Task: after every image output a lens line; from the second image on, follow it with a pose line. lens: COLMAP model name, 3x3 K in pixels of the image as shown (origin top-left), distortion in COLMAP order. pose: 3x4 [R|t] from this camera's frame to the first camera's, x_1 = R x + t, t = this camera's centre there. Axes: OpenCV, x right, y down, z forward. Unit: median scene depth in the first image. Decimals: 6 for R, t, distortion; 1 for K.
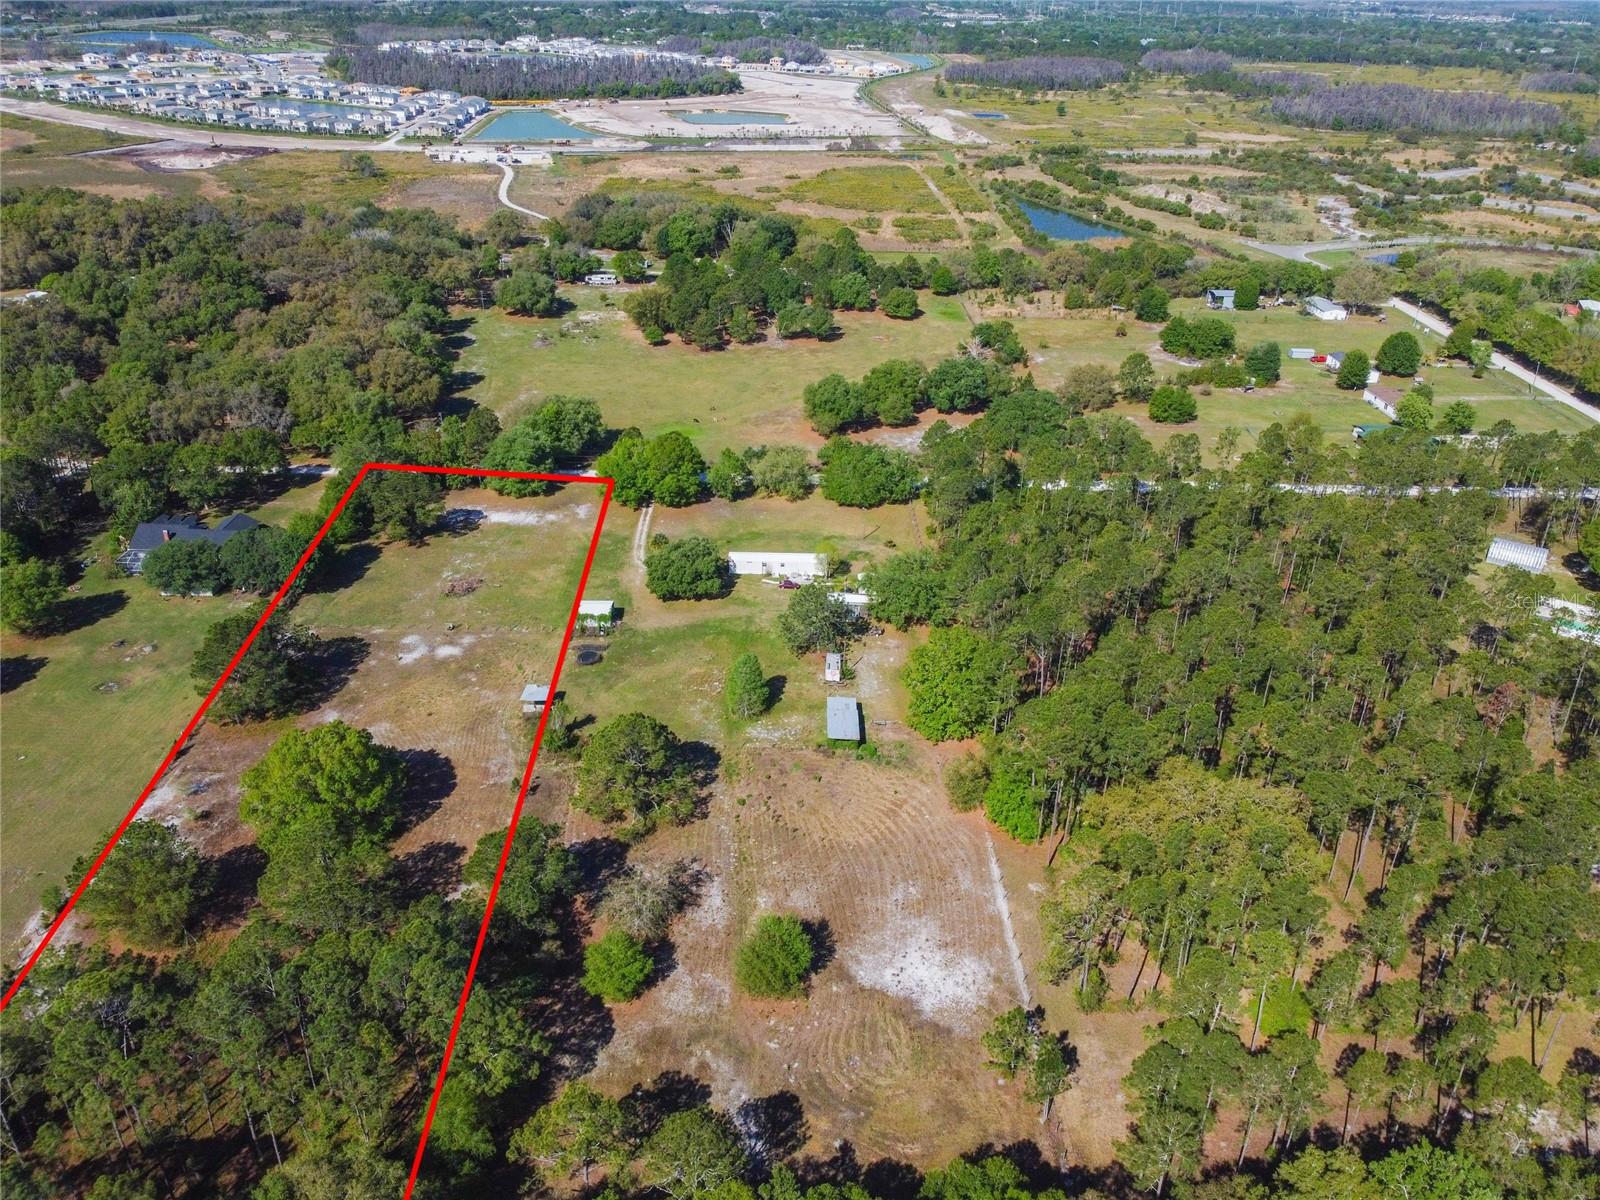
lens RADIAL K [[1213.5, 0, 797.4], [0, 1213.5, 594.7], [0, 0, 1]] dist [0.005090, -0.006772]
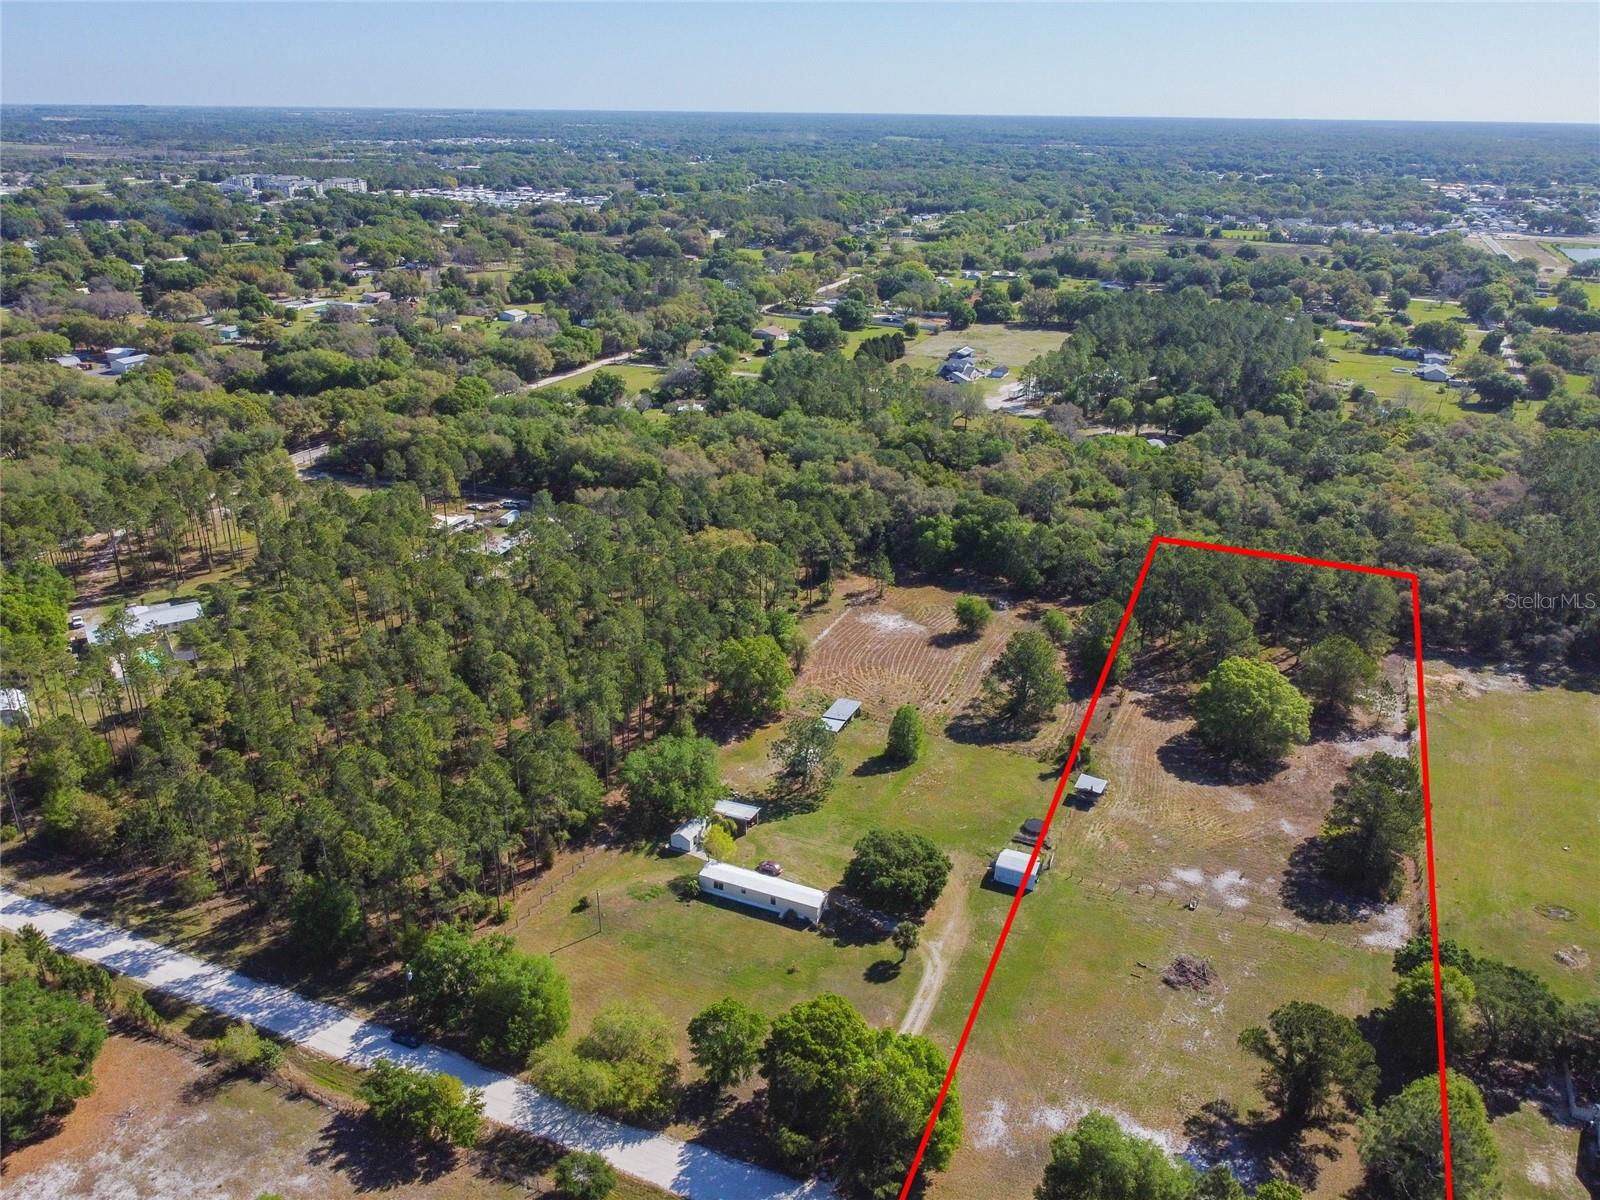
lens RADIAL K [[1213.5, 0, 797.4], [0, 1213.5, 594.7], [0, 0, 1]] dist [0.005090, -0.006772]
pose [[-0.910159, -0.189402, 0.368426, -0.193177], [0.158915, 0.661686, 0.732747, -0.483572], [-0.382566, 0.725464, -0.572141, 0.900569]]
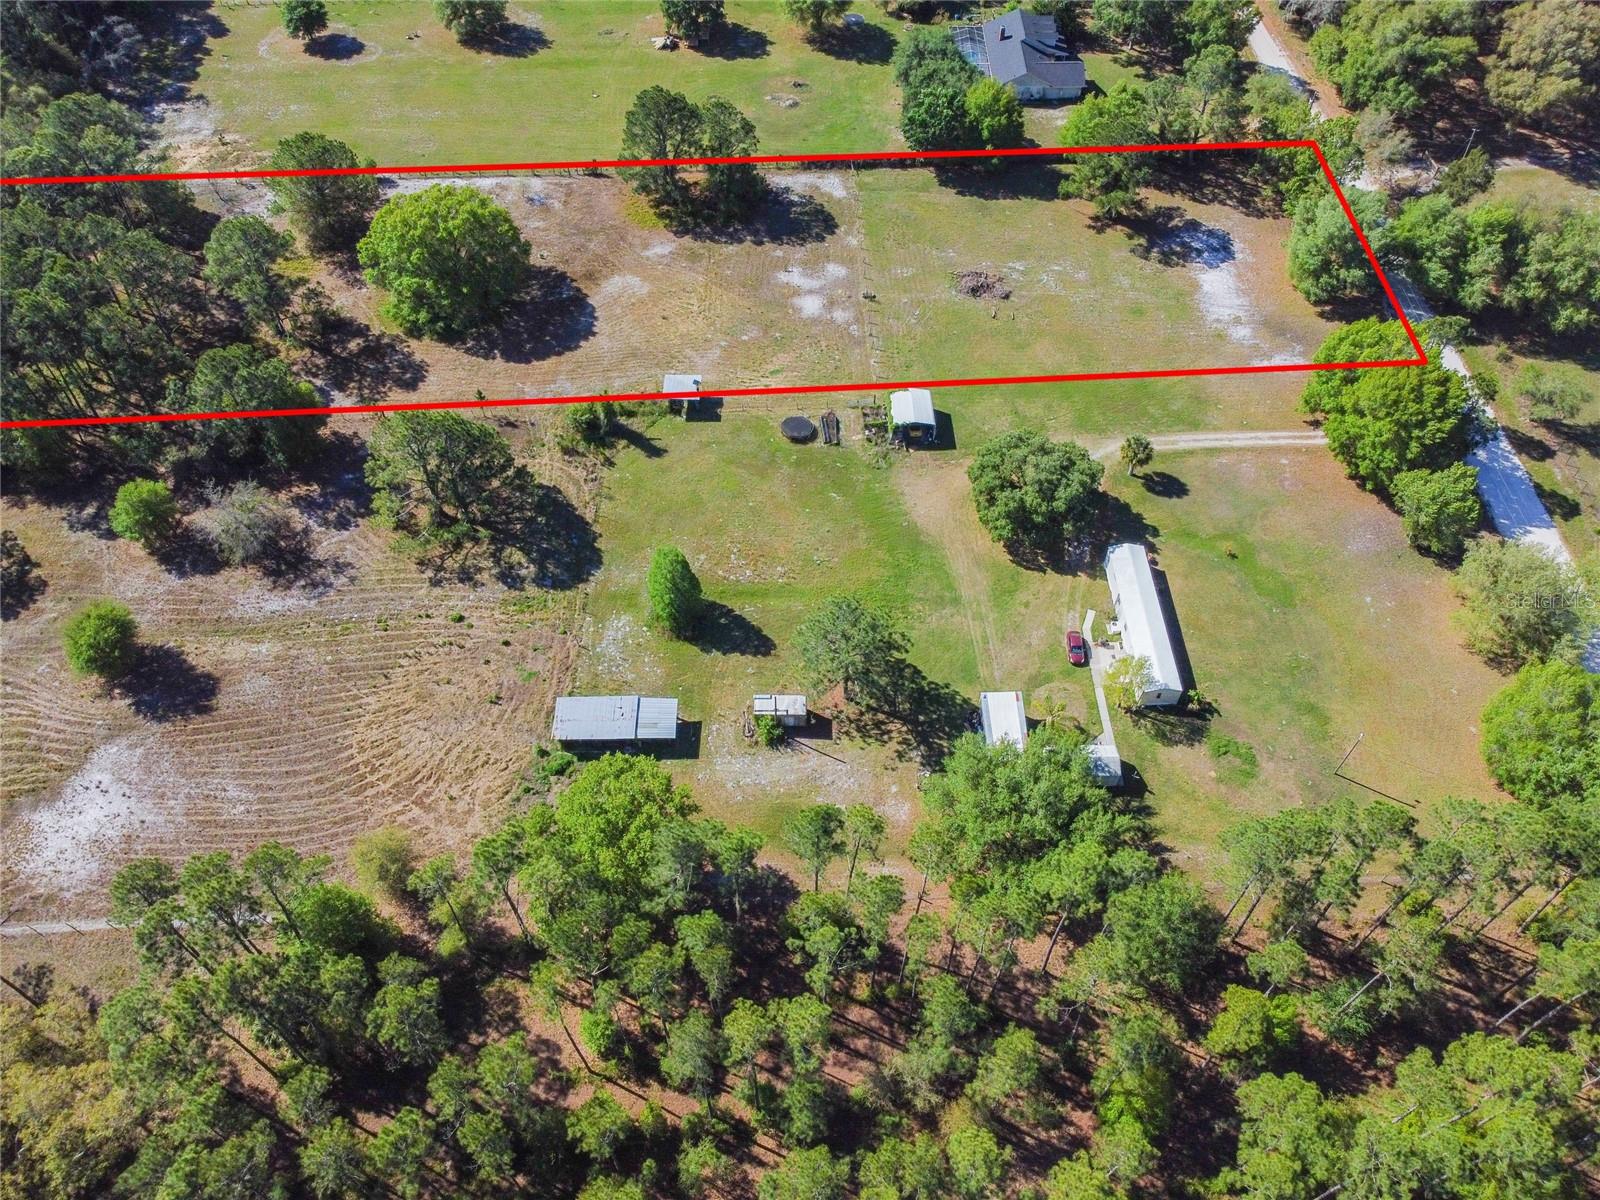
lens RADIAL K [[1213.5, 0, 797.4], [0, 1213.5, 594.7], [0, 0, 1]] dist [0.005090, -0.006772]
pose [[0.021378, 0.772667, -0.634451, 0.220874], [-0.457220, 0.571902, 0.681086, -0.233060], [0.889097, 0.275524, 0.365505, 0.462189]]
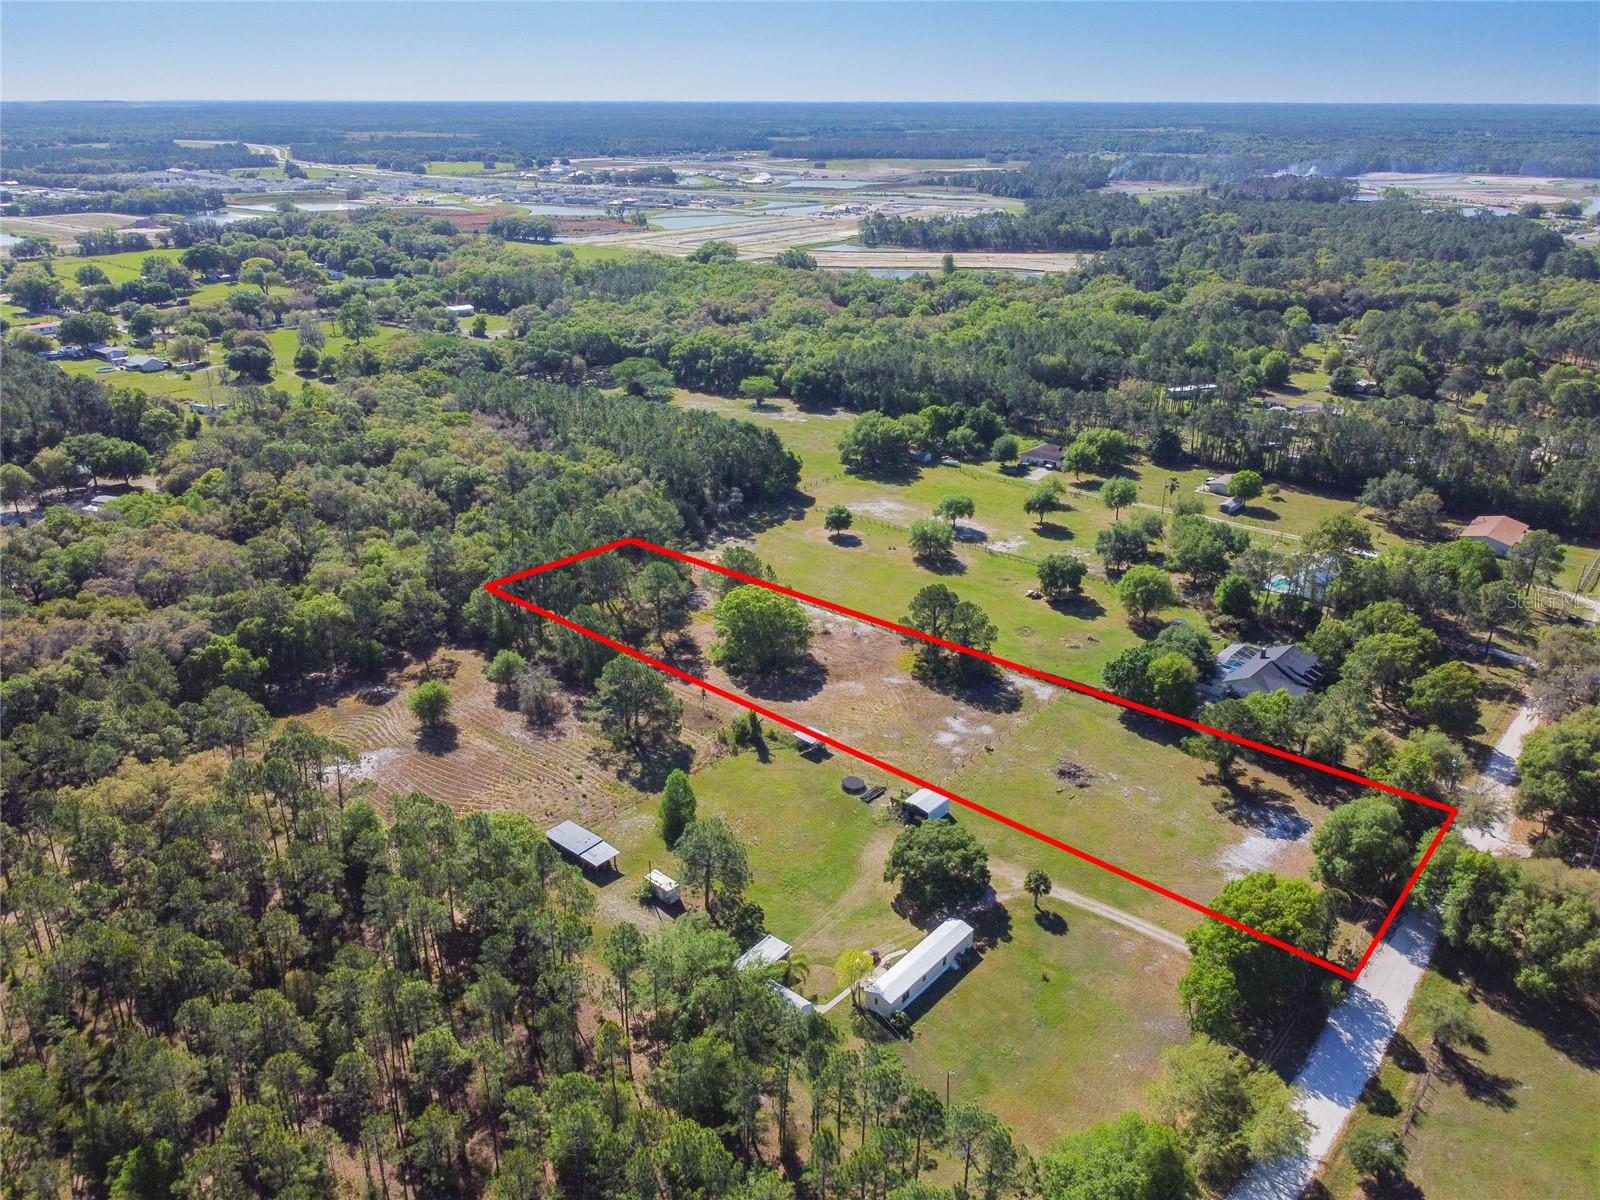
lens RADIAL K [[1213.5, 0, 797.4], [0, 1213.5, 594.7], [0, 0, 1]] dist [0.005090, -0.006772]
pose [[-0.649090, 0.263148, -0.713747, 0.315857], [-0.369364, 0.711214, 0.598118, -0.382309], [0.665021, 0.651865, -0.364444, 0.744937]]
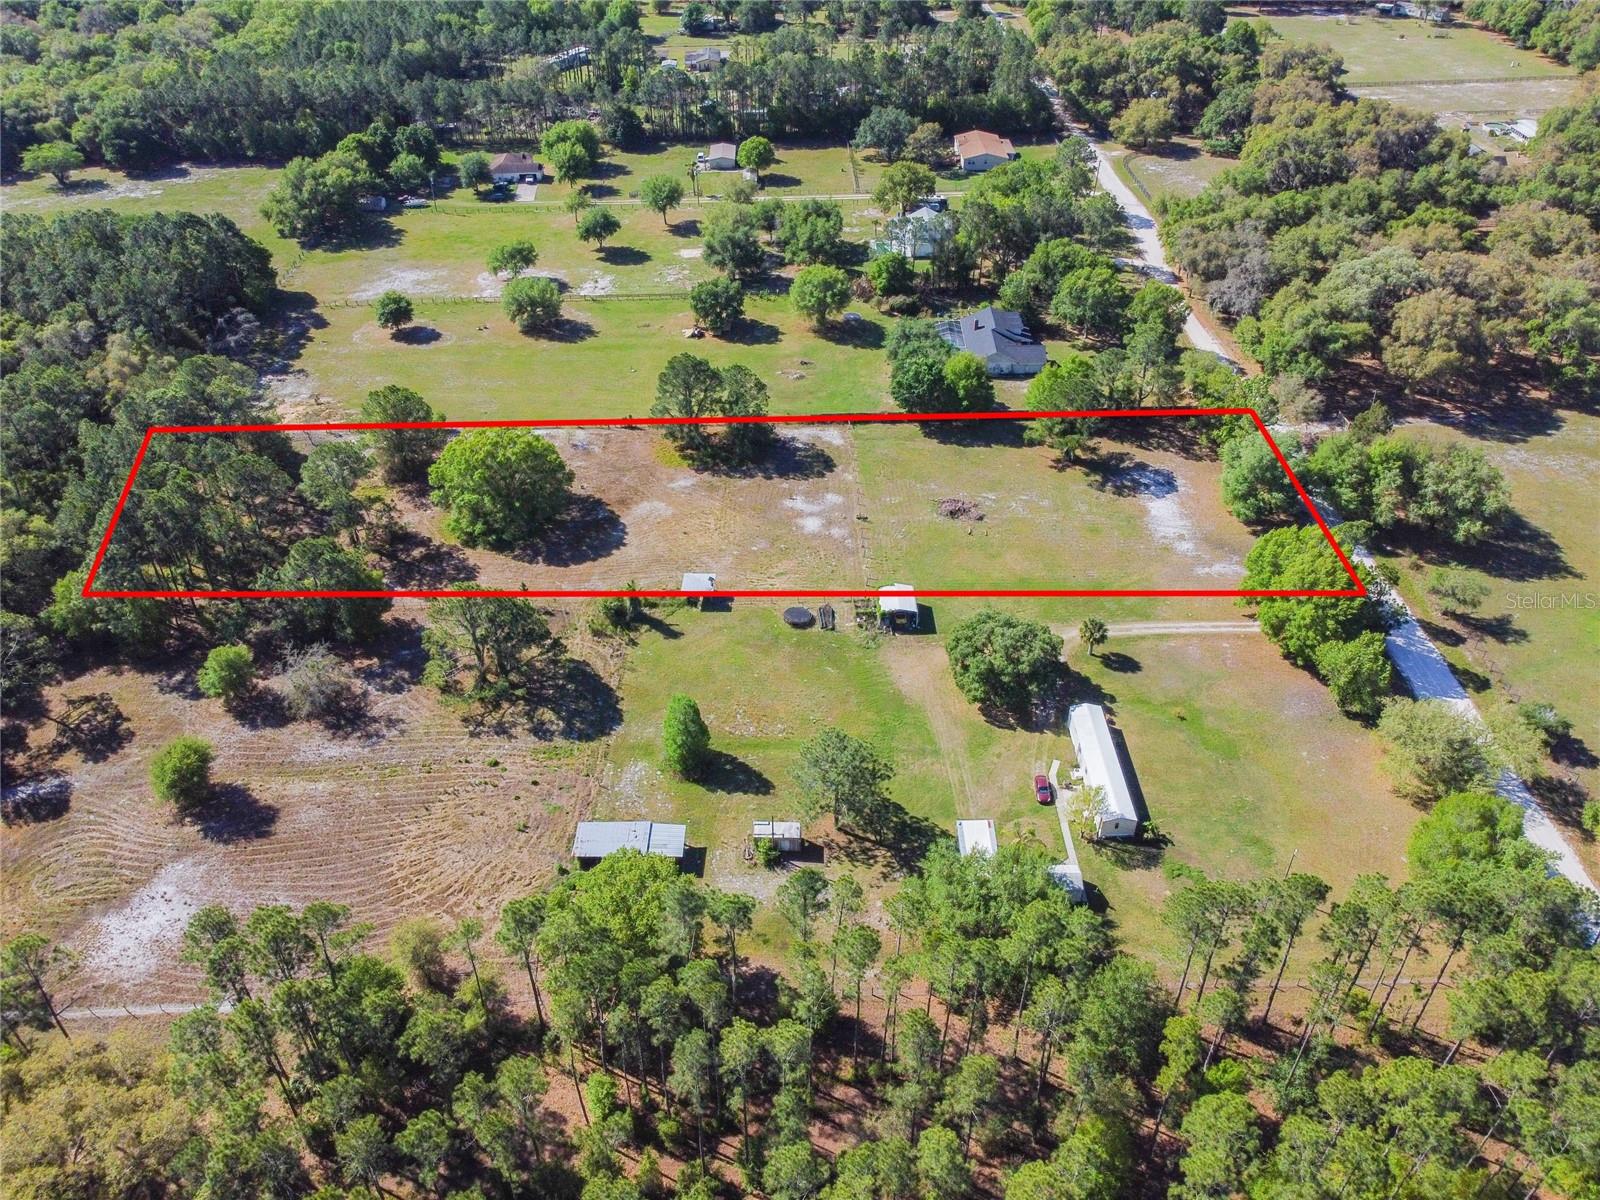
lens RADIAL K [[1213.5, 0, 797.4], [0, 1213.5, 594.7], [0, 0, 1]] dist [0.005090, -0.006772]
pose [[0.006395, 0.581189, -0.813744, 0.300120], [-0.454303, 0.726621, 0.515394, -0.234301], [0.890825, 0.366390, 0.268682, 0.467384]]
